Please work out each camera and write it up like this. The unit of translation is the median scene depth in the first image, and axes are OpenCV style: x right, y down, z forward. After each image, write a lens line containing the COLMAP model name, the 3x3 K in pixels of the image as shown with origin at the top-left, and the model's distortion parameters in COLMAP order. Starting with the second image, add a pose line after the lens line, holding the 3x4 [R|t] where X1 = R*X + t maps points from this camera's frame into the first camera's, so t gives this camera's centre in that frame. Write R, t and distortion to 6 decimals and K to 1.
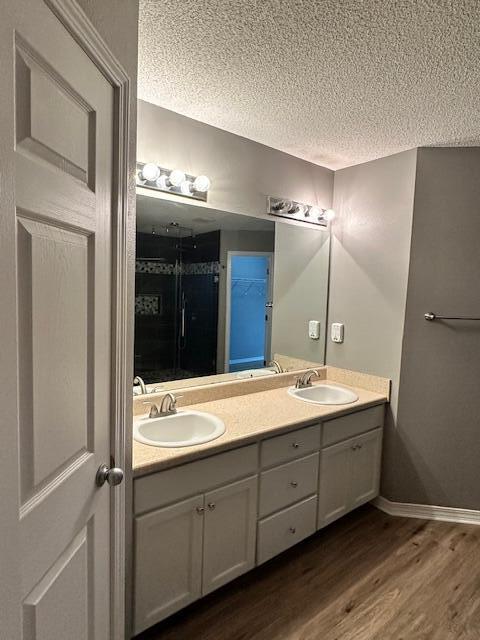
lens RADIAL K [[344.4, 0, 240.0], [0, 344.4, 320.0], [0, 0, 1]] dist [-0.021397, 0.000700]
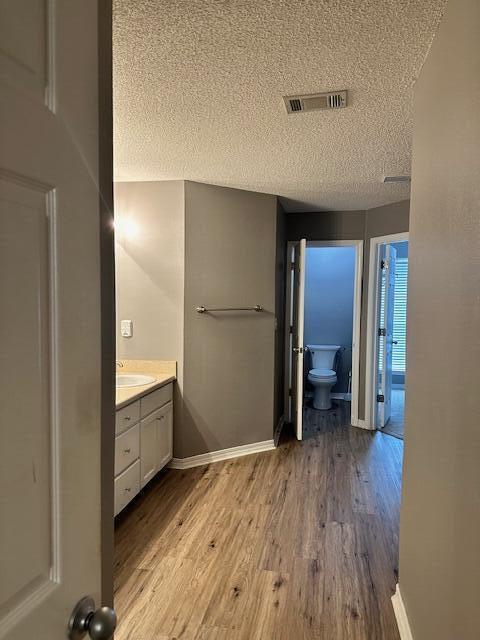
lens RADIAL K [[344.4, 0, 240.0], [0, 344.4, 320.0], [0, 0, 1]] dist [-0.021397, 0.000700]
pose [[0.773448, -0.067931, 0.630209, -0.176952], [0.064661, 0.997510, 0.028165, 0.002660], [-0.630553, 0.018965, 0.775915, -0.139255]]
